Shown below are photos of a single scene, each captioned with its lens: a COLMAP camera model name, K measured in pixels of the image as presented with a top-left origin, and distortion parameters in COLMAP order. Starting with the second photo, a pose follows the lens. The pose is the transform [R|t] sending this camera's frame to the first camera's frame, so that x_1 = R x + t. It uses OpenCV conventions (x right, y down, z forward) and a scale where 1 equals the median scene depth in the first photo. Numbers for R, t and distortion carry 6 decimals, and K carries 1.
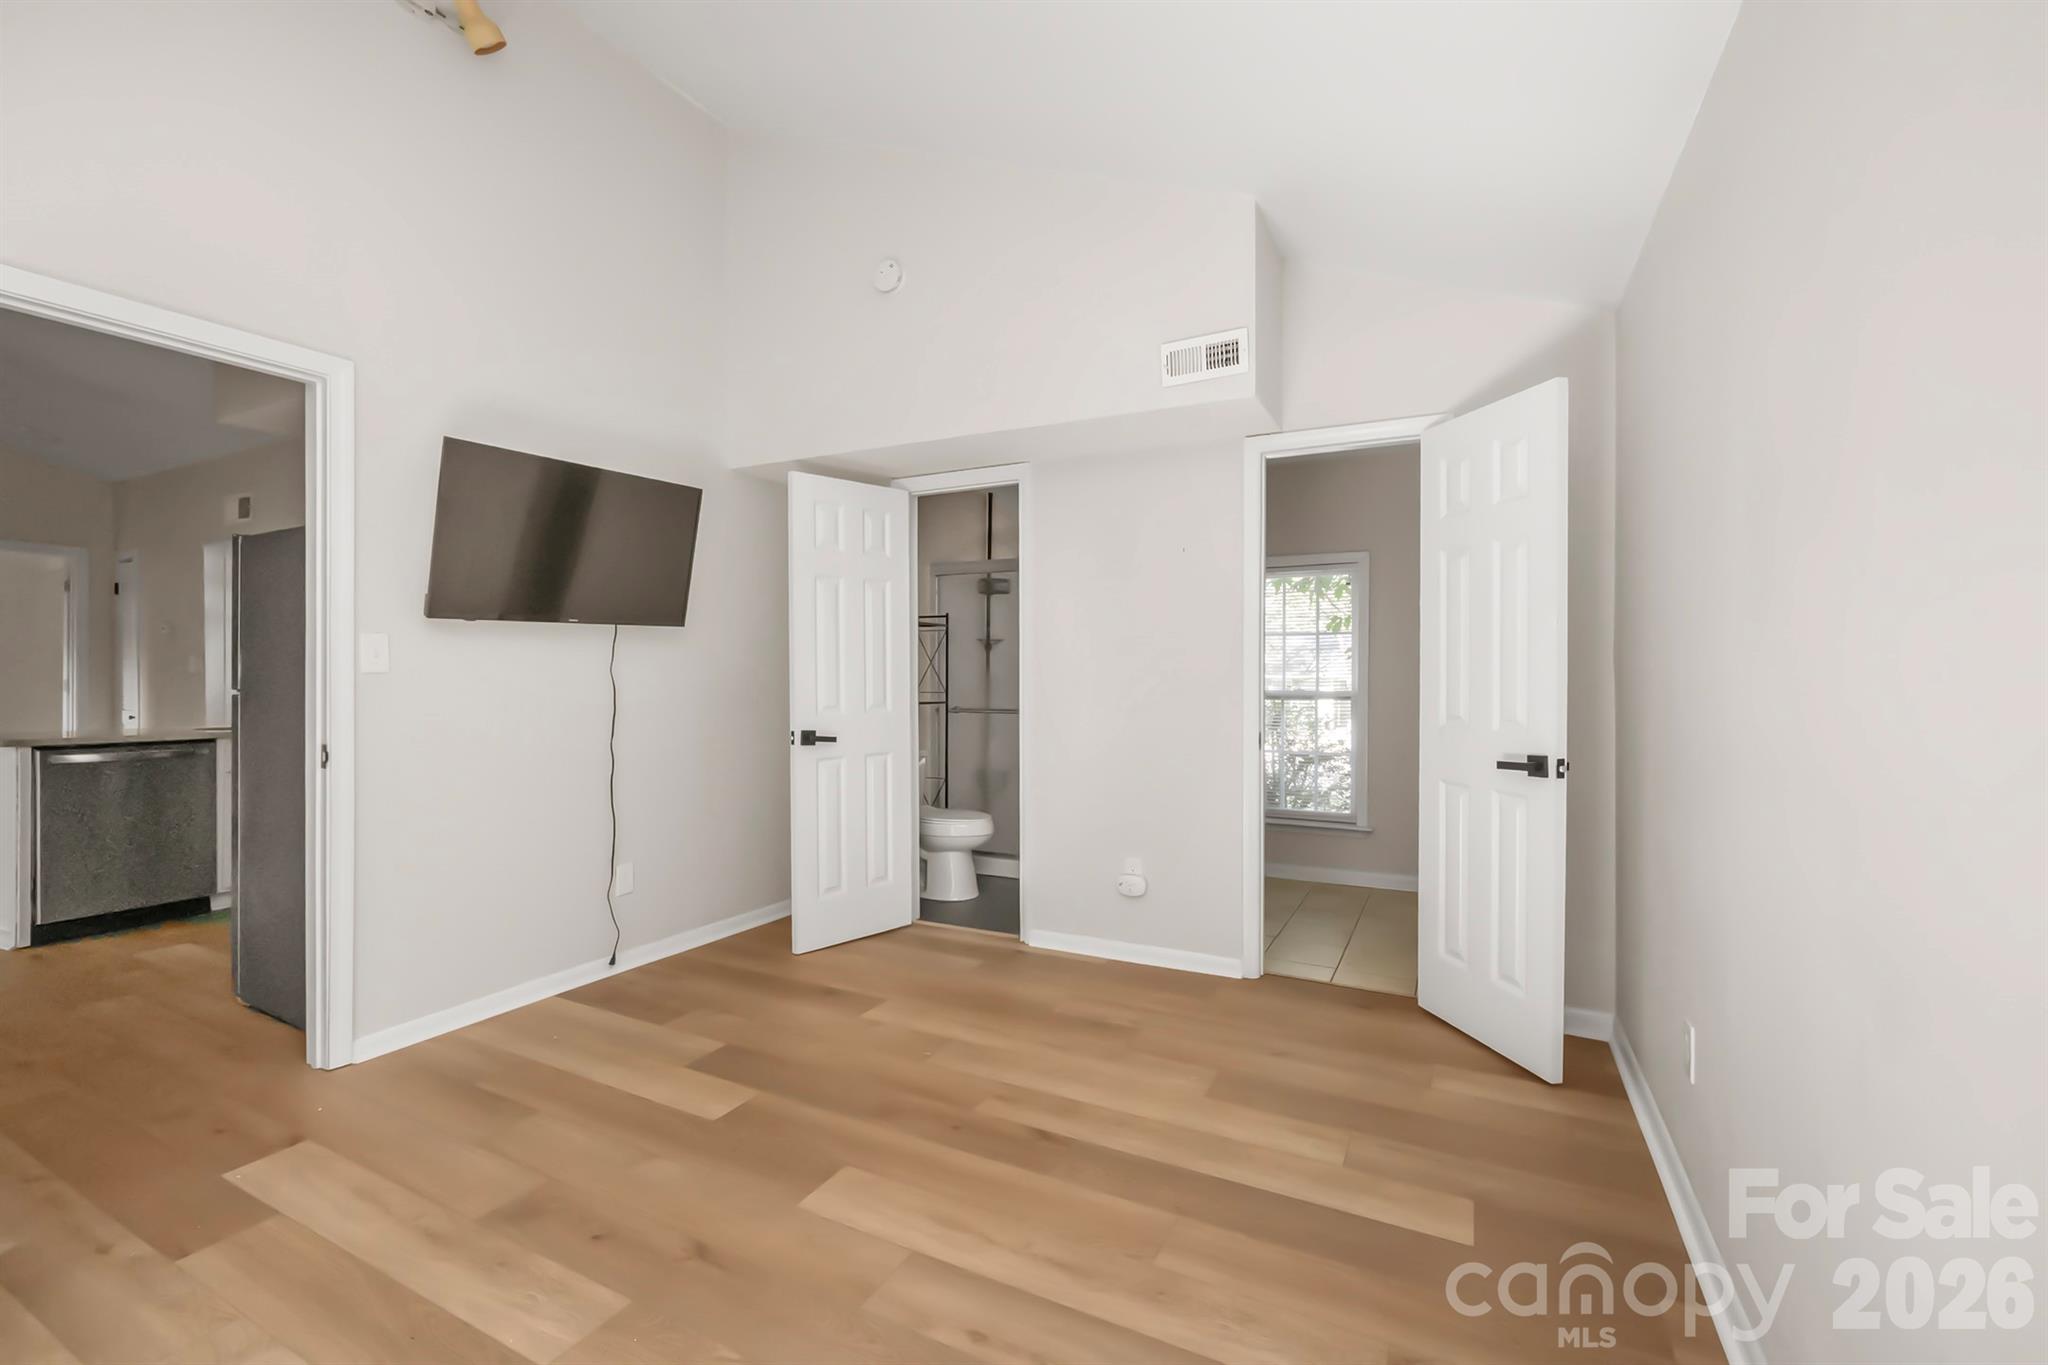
lens RADIAL K [[871.1, 0, 1005.1], [0, 871.1, 683.2], [0, 0, 1]] dist [-0.008156, -0.000931]
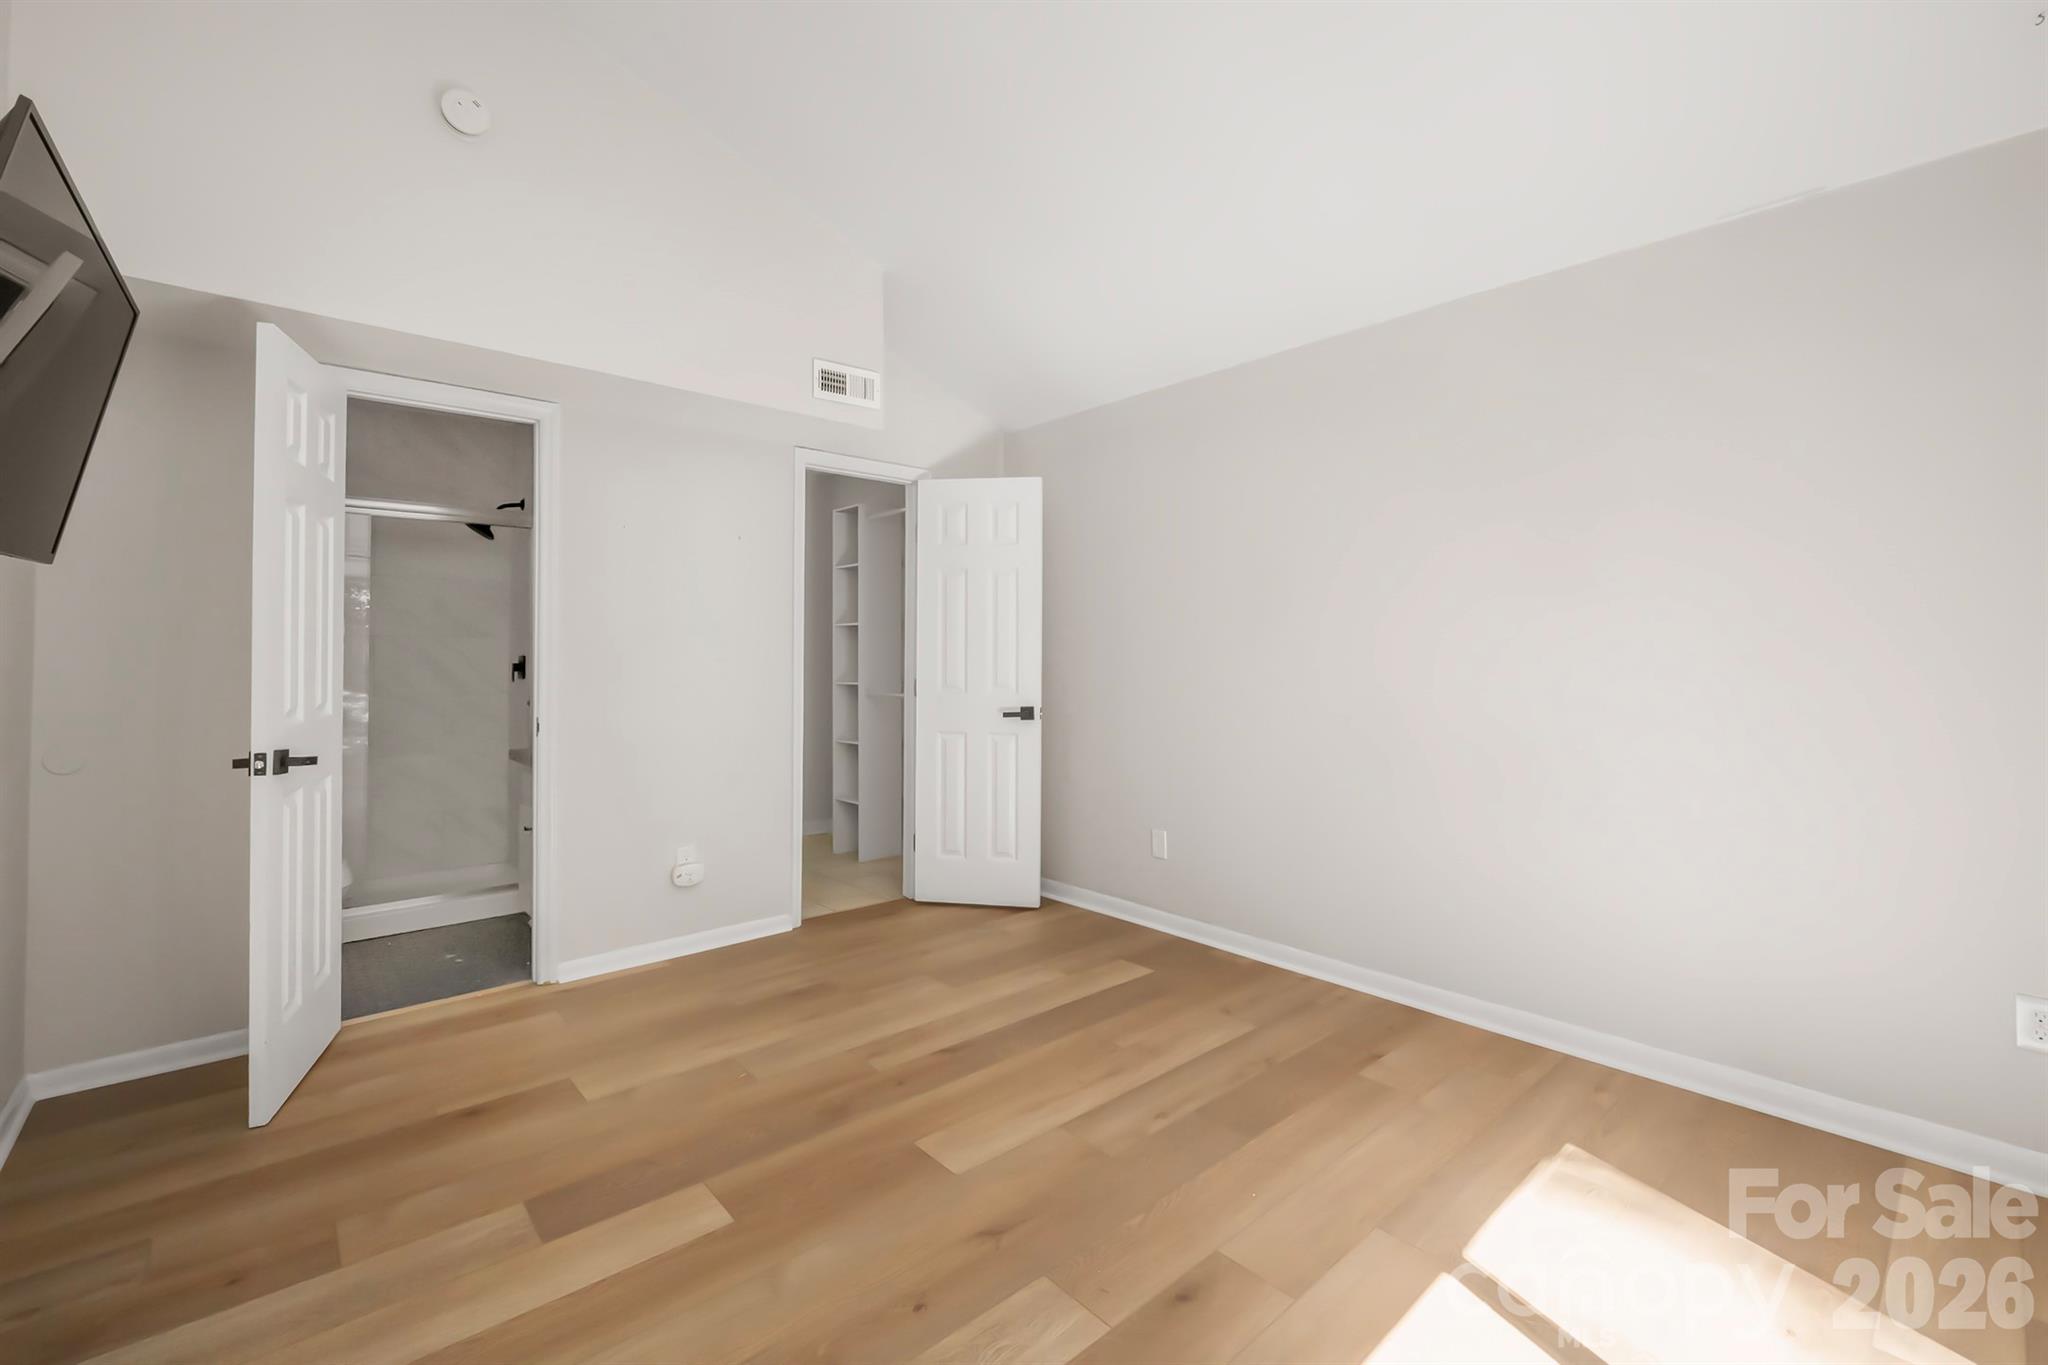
lens RADIAL K [[871.1, 0, 1054.2], [0, 871.1, 652.6], [0, 0, 1]] dist [-0.008156, -0.000931]
pose [[0.336875, 0.002197, 0.941547, -0.894393], [0.010653, 0.999924, -0.006145, -0.006382], [-0.941489, 0.012100, 0.336826, 0.411913]]
